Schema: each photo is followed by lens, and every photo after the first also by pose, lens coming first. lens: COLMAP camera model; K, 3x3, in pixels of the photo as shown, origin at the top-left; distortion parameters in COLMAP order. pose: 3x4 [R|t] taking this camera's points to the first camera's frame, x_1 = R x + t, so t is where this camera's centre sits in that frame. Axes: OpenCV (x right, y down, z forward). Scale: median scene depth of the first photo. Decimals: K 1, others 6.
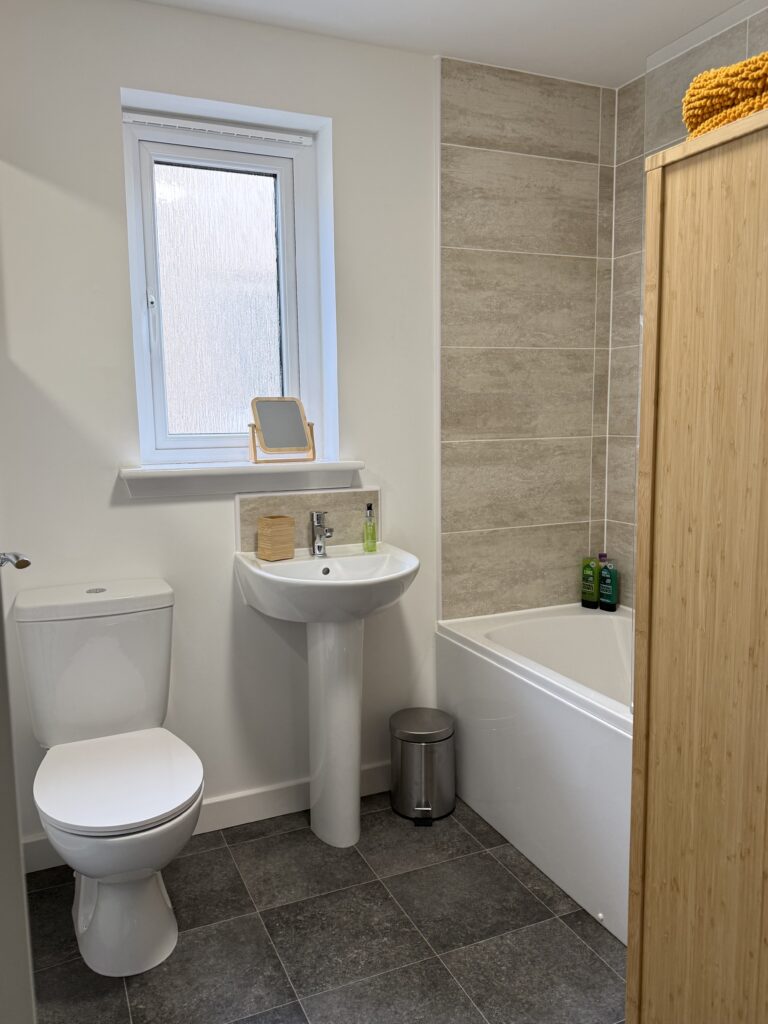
lens RADIAL K [[799.3, 0, 384.0], [0, 799.3, 512.0], [0, 0, 1]] dist [-0.008024, -0.005776]
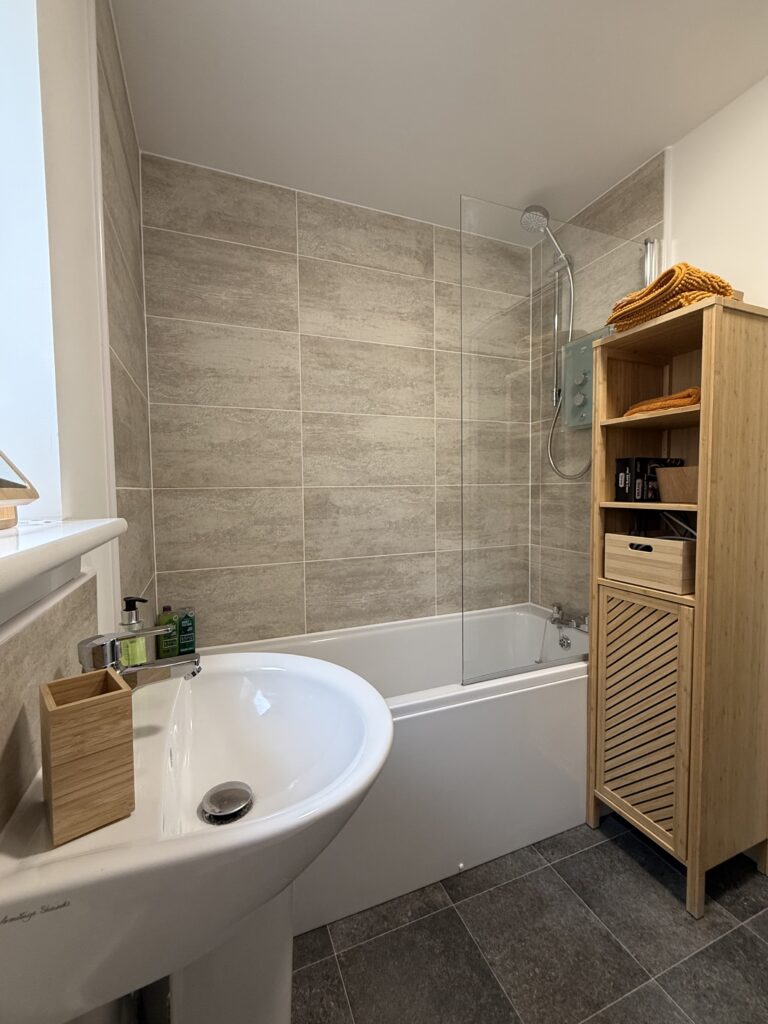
lens RADIAL K [[428.3, 0, 384.0], [0, 428.3, 512.0], [0, 0, 1]] dist [0.001128, -0.004547]
pose [[0.032067, -0.035958, 0.998839, -0.357663], [0.135033, 0.990346, 0.031317, -0.063434], [-0.990322, 0.133872, 0.036613, 0.997553]]
